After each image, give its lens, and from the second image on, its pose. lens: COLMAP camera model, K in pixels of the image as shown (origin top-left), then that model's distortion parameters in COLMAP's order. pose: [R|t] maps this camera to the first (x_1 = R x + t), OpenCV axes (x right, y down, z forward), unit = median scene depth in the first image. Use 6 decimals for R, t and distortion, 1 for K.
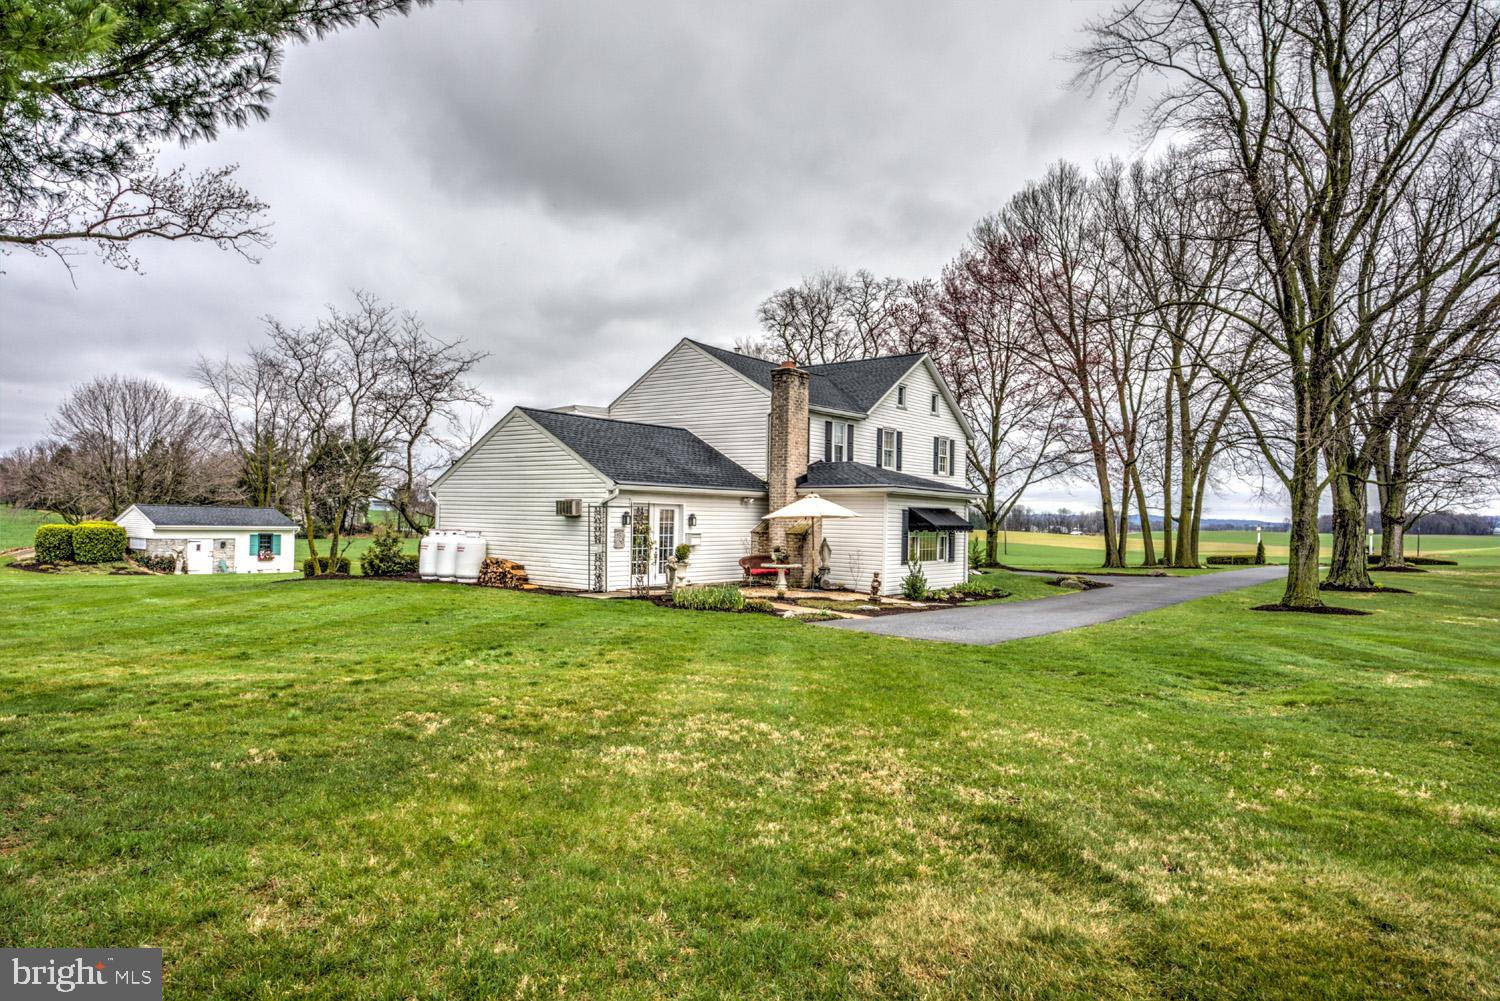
lens RADIAL K [[914.8, 0, 750.0], [0, 914.8, 500.5], [0, 0, 1]] dist [-0.009260, 0.002624]
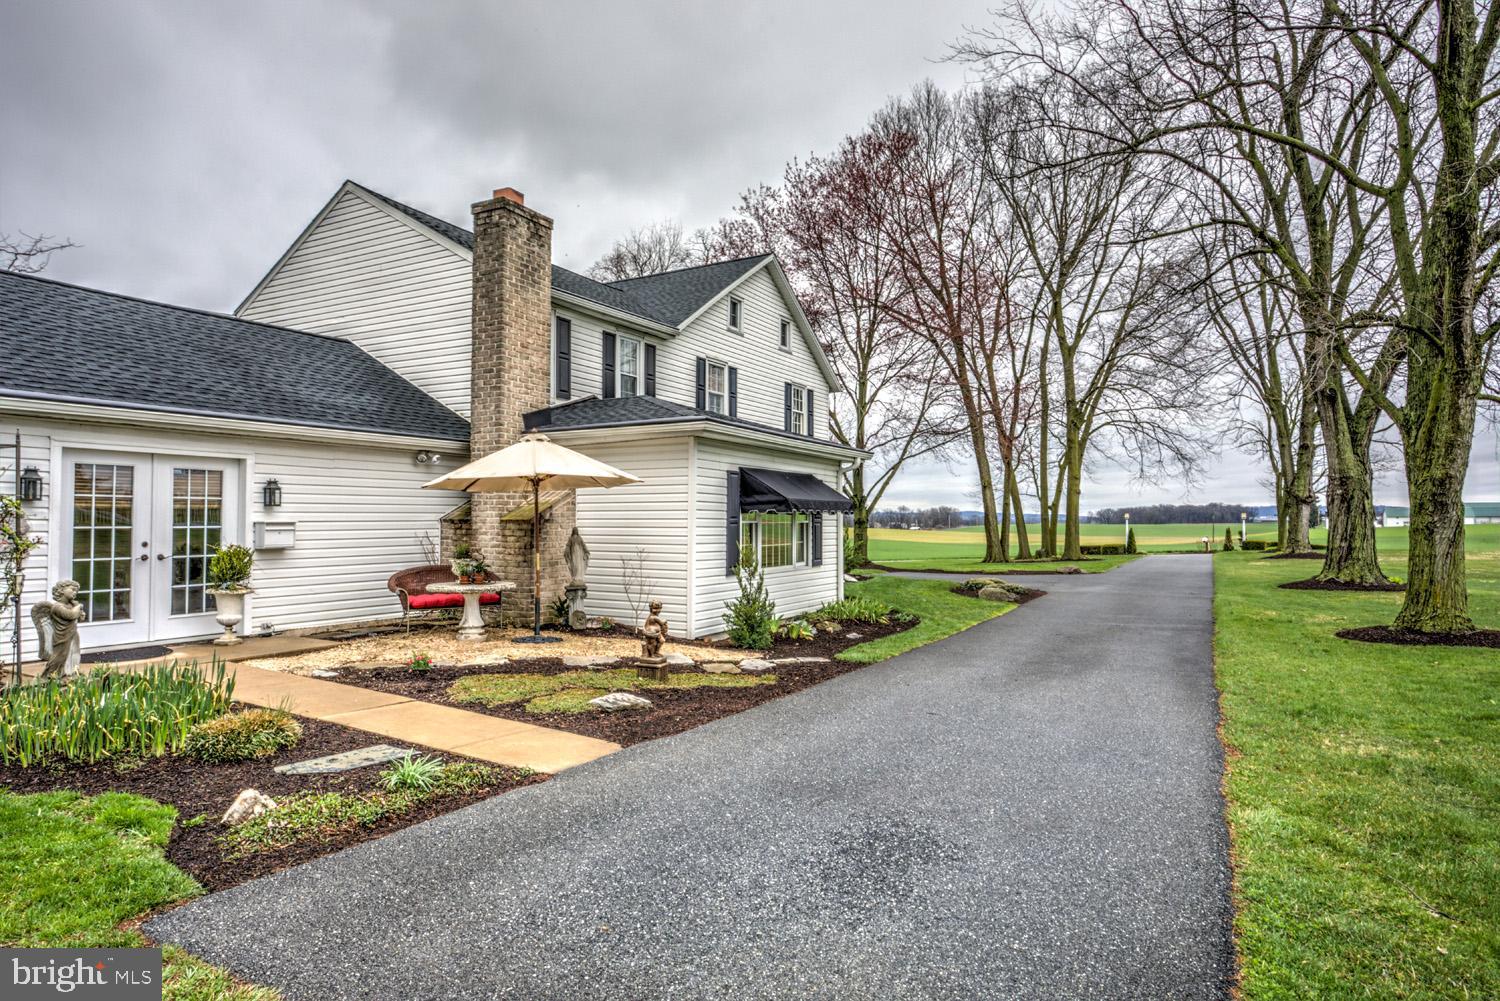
lens RADIAL K [[856.4, 0, 750.0], [0, 856.4, 500.5], [0, 0, 1]] dist [-0.006640, -0.000082]
pose [[0.987652, -0.015552, 0.155889, 0.092895], [0.016058, 0.999869, -0.001988, 0.025638], [-0.155837, 0.004467, 0.987773, 0.463785]]
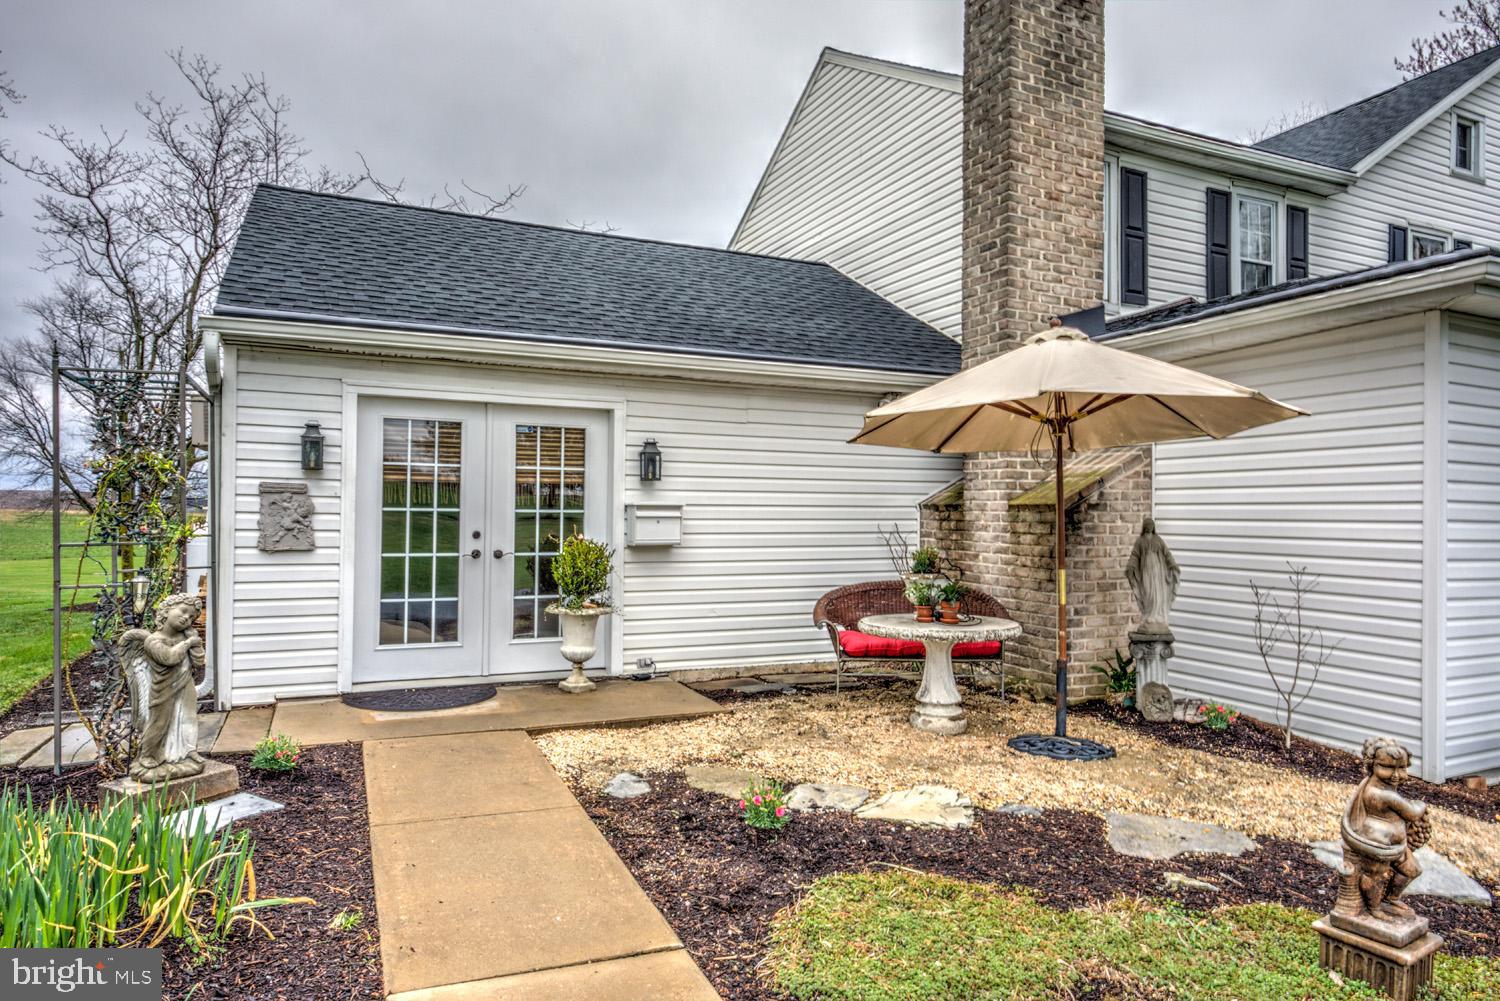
lens RADIAL K [[914.8, 0, 750.0], [0, 914.8, 500.5], [0, 0, 1]] dist [-0.009260, 0.002624]
pose [[0.886967, -0.019113, -0.461438, 0.090565], [0.016811, 0.999817, -0.009100, 0.032506], [0.461527, 0.000314, 0.887126, 0.645637]]
